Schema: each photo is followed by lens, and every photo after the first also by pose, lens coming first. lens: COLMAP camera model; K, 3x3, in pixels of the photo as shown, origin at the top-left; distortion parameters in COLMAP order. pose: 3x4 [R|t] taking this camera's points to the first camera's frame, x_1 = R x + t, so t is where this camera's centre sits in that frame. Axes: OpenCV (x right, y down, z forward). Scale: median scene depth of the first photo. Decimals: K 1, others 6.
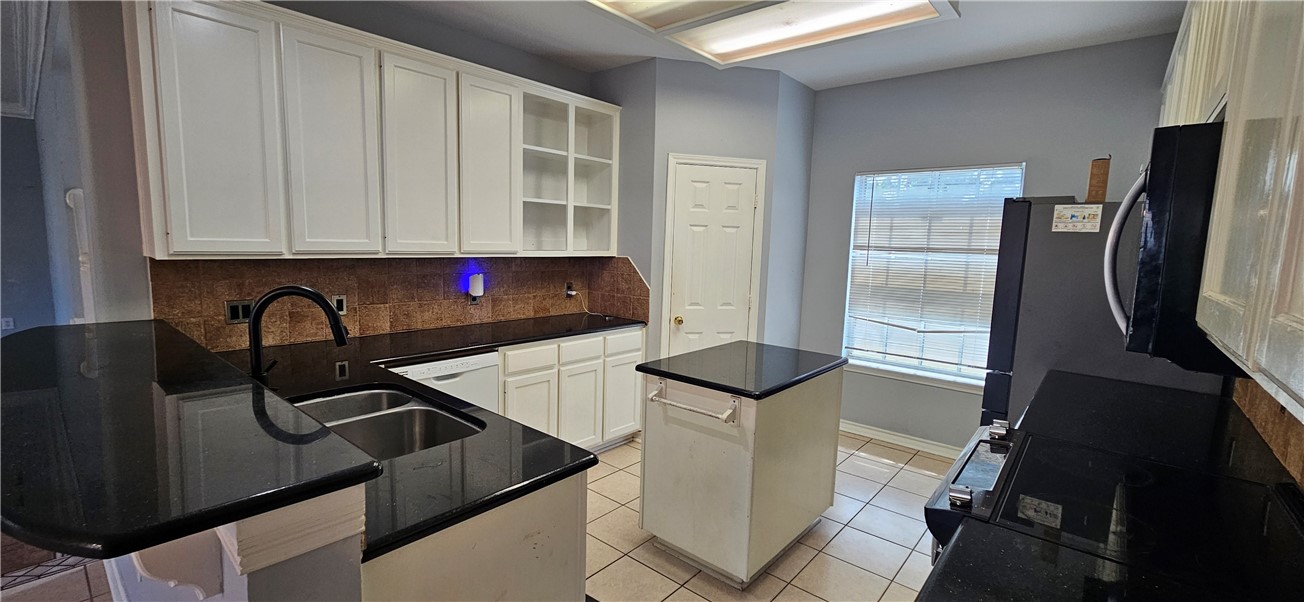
lens RADIAL K [[533.3, 0, 650.4], [0, 533.3, 305.5], [0, 0, 1]] dist [-0.005432, 0.000815]
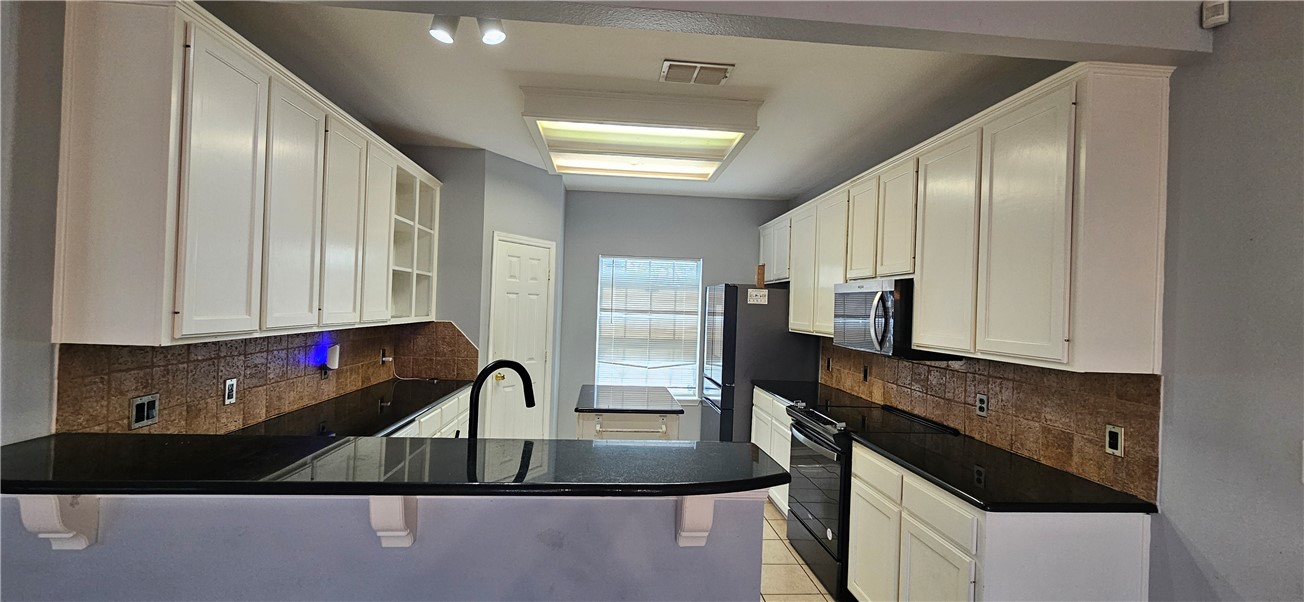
lens RADIAL K [[533.3, 0, 648.5], [0, 533.3, 306.9], [0, 0, 1]] dist [-0.005432, 0.000815]
pose [[0.707435, -0.004911, 0.706762, -0.520780], [0.072130, 0.995256, -0.065283, -0.022471], [-0.703089, 0.097162, 0.704433, -0.028078]]
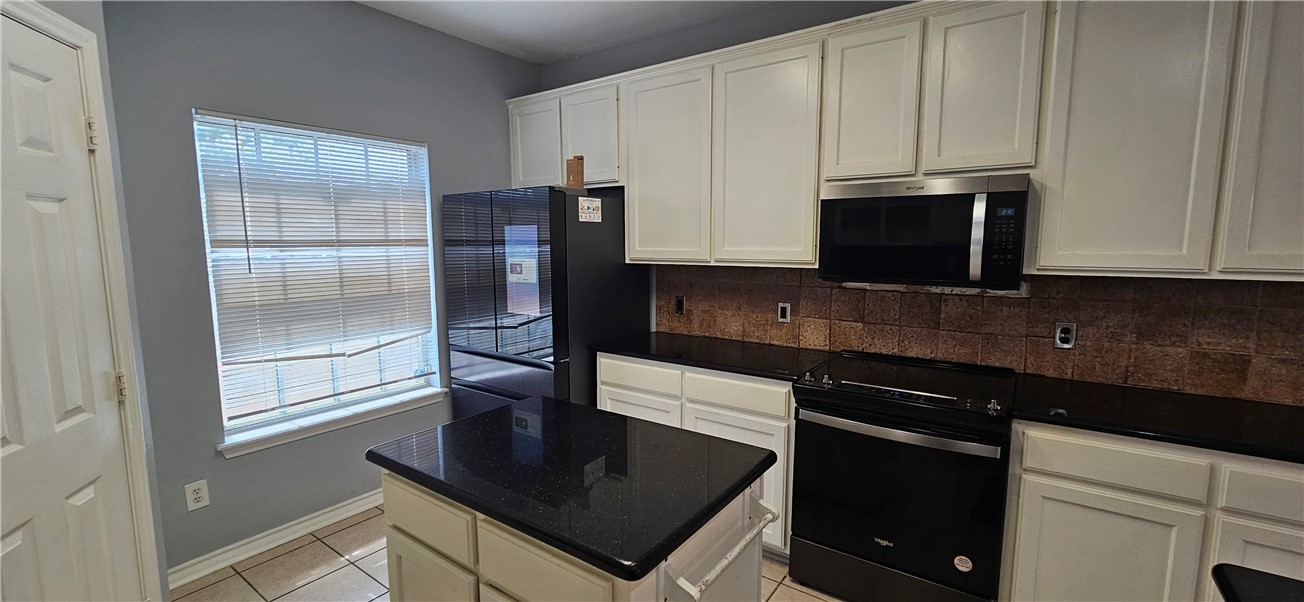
lens RADIAL K [[533.3, 0, 650.4], [0, 533.3, 301.4], [0, 0, 1]] dist [-0.005432, 0.000815]
pose [[-0.082626, -0.140735, 0.986593, -0.240044], [0.121768, 0.981135, 0.150154, -0.084507], [-0.989114, 0.132542, -0.063930, 0.641945]]
